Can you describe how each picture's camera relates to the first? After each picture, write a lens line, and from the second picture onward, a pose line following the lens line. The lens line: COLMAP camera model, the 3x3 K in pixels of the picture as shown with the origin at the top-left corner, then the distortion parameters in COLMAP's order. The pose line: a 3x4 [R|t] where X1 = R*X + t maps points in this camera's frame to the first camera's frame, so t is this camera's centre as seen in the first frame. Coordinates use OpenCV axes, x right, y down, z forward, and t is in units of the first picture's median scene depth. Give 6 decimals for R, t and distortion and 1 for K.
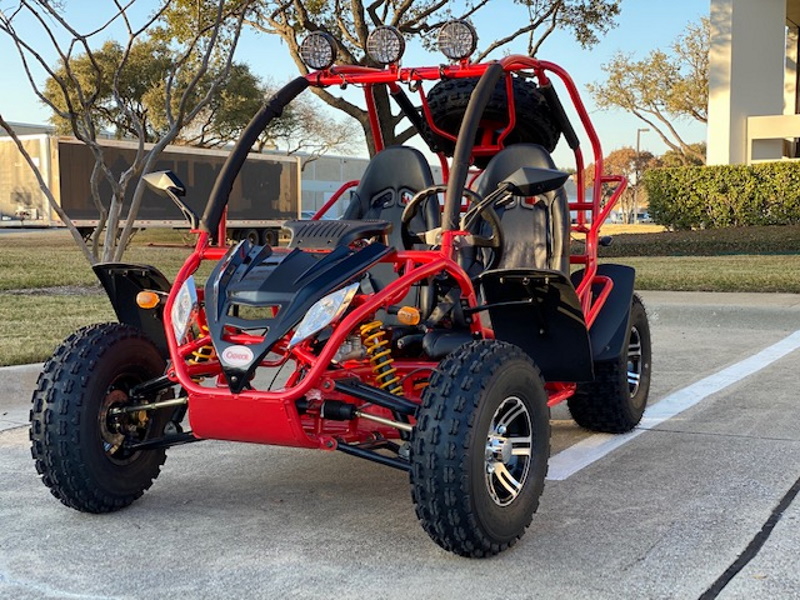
lens RADIAL K [[1198.6, 0, 400.6], [0, 1198.6, 300.3], [0, 0, 1]] dist [0.114196, 0.000000]
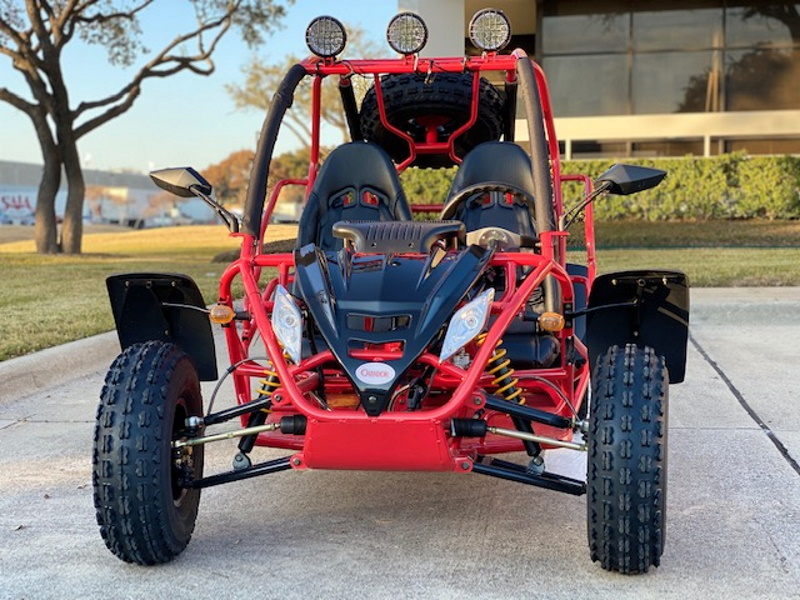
lens RADIAL K [[1198.6, 0, 398.9], [0, 1198.6, 298.4], [0, 0, 1]] dist [0.114196, 0.000000]
pose [[0.947242, -0.028465, 0.319252, -0.292073], [0.029337, 0.999567, 0.002078, -0.007911], [-0.319173, 0.007397, 0.947668, 0.108431]]
